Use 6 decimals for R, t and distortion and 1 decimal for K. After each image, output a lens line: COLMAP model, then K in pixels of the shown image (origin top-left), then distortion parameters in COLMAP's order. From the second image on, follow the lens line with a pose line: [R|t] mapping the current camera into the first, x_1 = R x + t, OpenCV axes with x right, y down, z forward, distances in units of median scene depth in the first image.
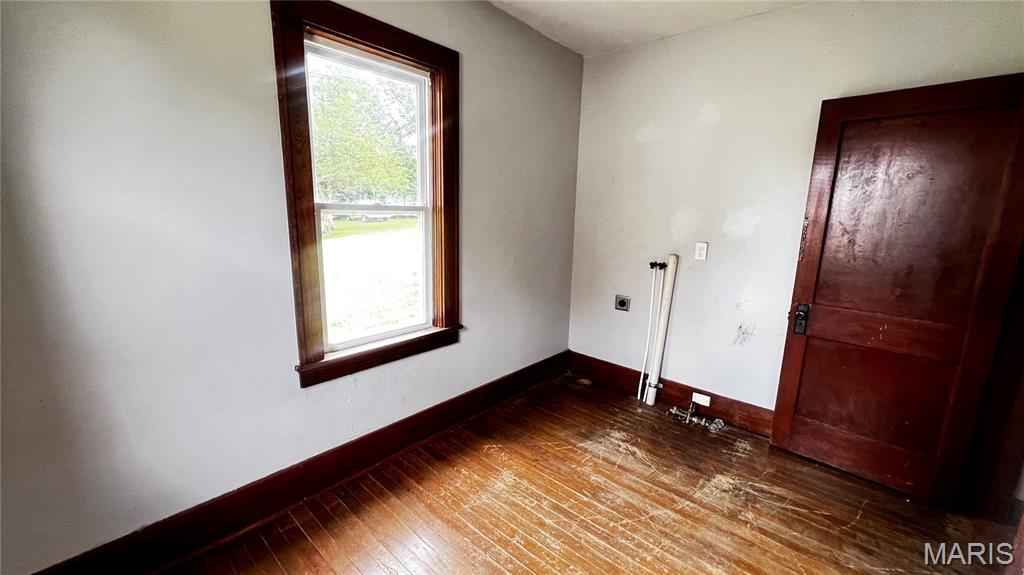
lens RADIAL K [[409.6, 0, 512.1], [0, 409.6, 289.4], [0, 0, 1]] dist [-0.001291, -0.000018]
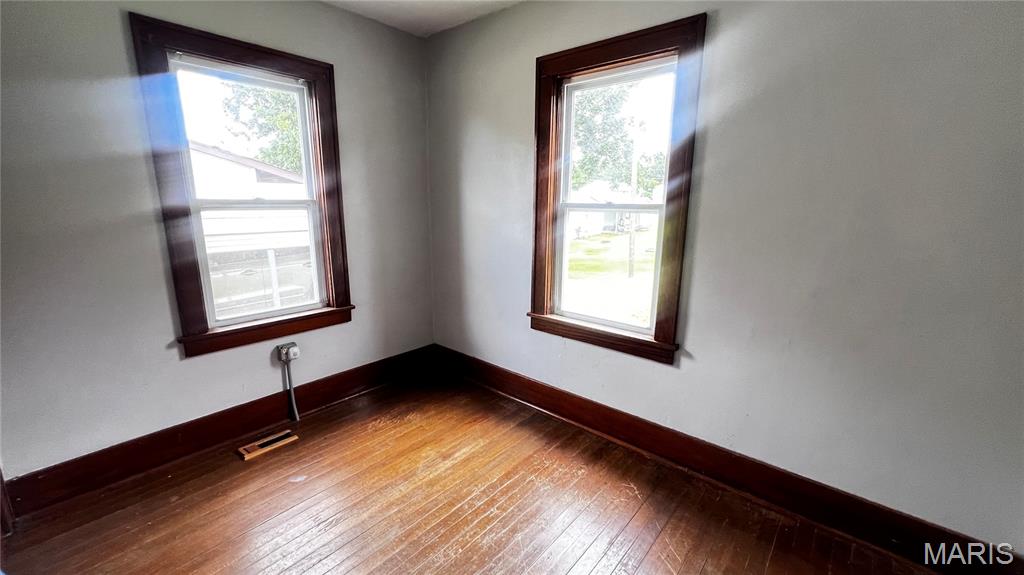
lens RADIAL K [[409.6, 0, 512.1], [0, 409.6, 289.4], [0, 0, 1]] dist [-0.001291, -0.000018]
pose [[0.002072, 0.182094, -0.983279, 0.853219], [-0.202177, 0.963052, 0.177922, -0.132980], [0.979347, 0.198428, 0.038810, 0.788249]]
